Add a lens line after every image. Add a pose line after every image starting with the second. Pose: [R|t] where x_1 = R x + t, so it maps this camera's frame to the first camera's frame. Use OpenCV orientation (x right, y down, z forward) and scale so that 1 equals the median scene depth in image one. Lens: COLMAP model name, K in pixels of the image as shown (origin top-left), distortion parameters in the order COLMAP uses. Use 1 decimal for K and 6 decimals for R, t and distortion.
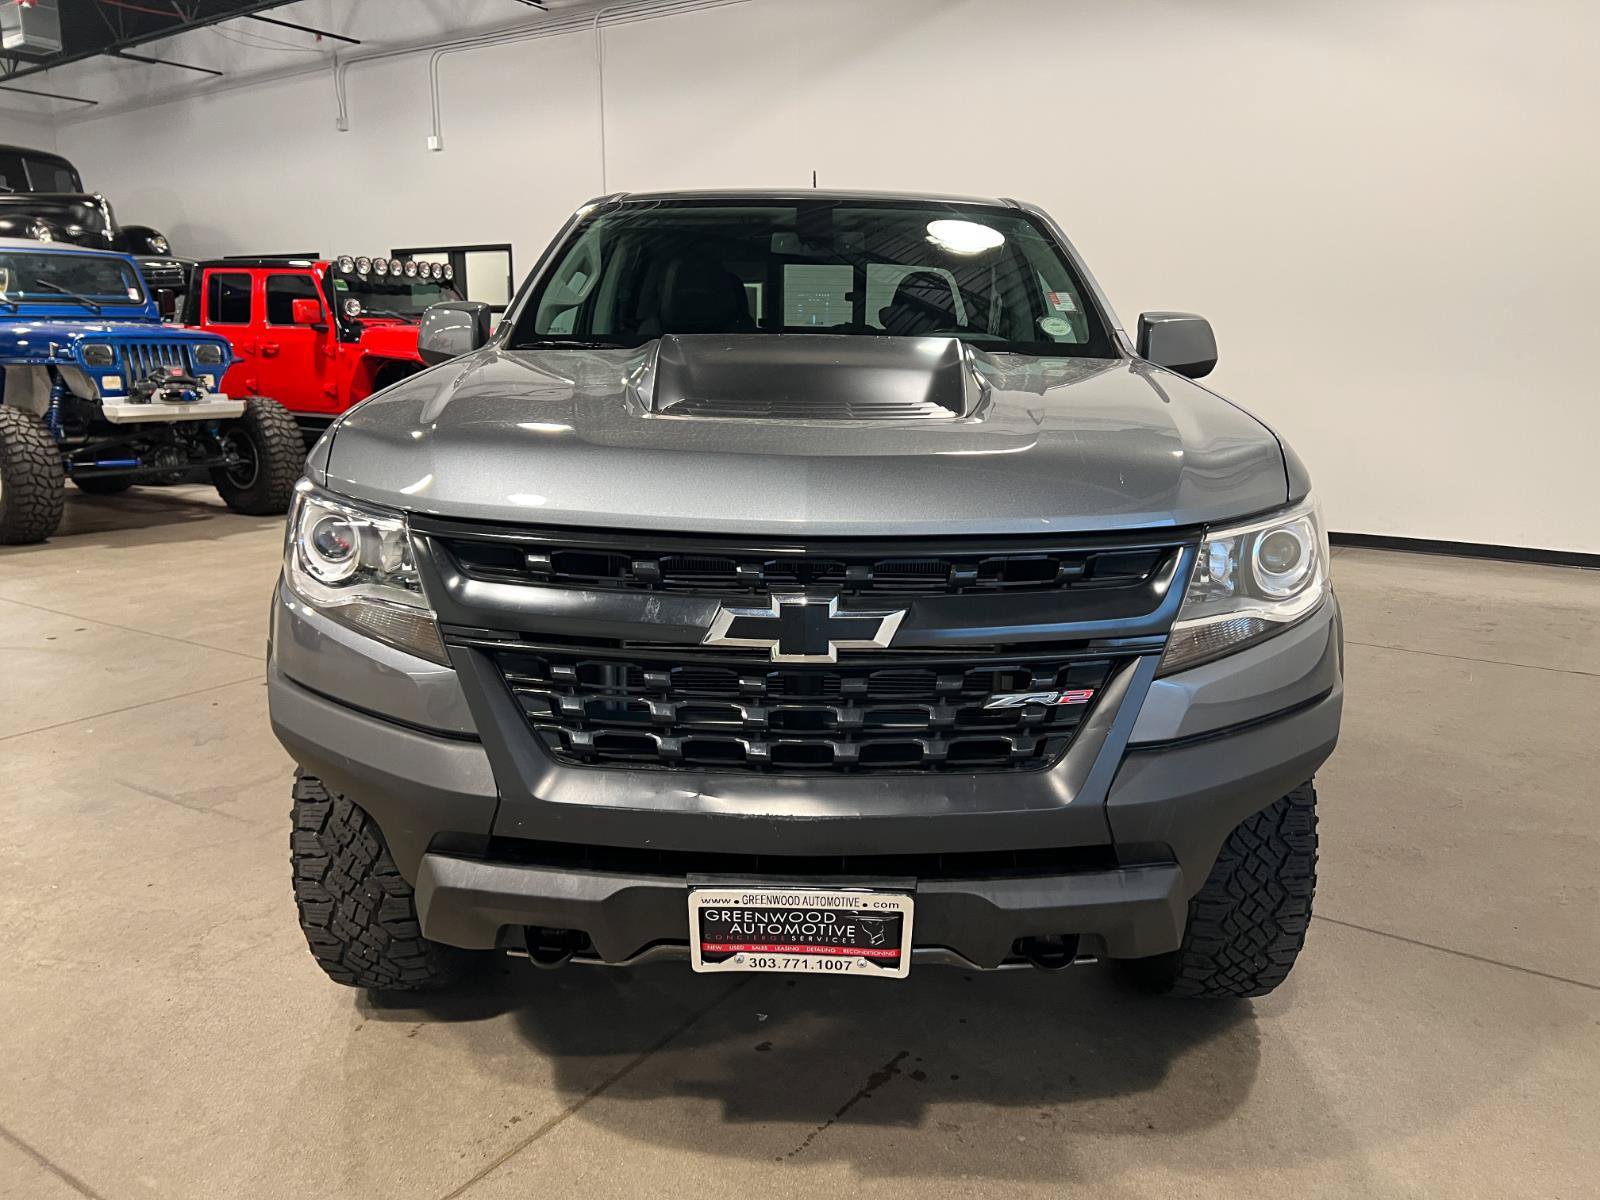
lens RADIAL K [[1208.7, 0, 803.4], [0, 1208.7, 624.3], [0, 0, 1]] dist [0.048414, -0.061250]
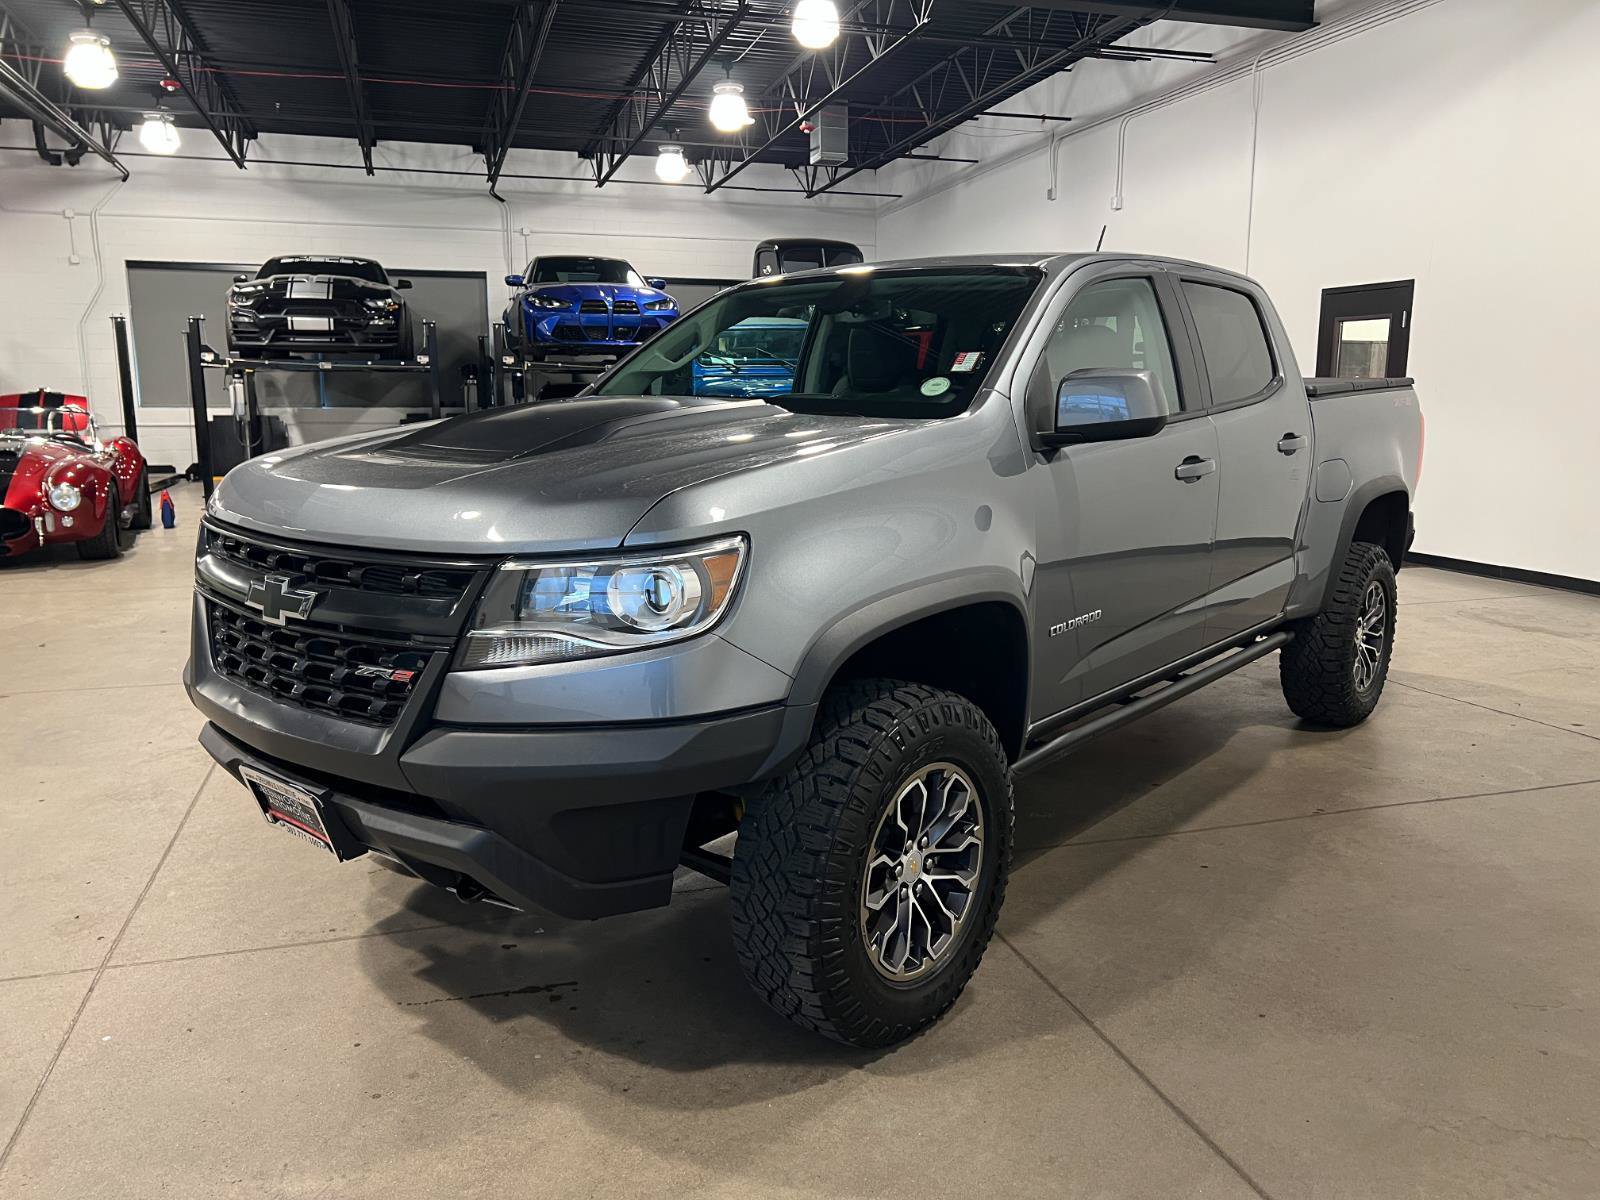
lens RADIAL K [[1208.7, 0, 803.4], [0, 1208.7, 624.3], [0, 0, 1]] dist [0.048414, -0.061250]
pose [[0.765325, 0.116718, -0.632973, 0.988941], [-0.137930, 0.990315, 0.015840, -0.054839], [0.628692, 0.075183, 0.774012, 0.174085]]
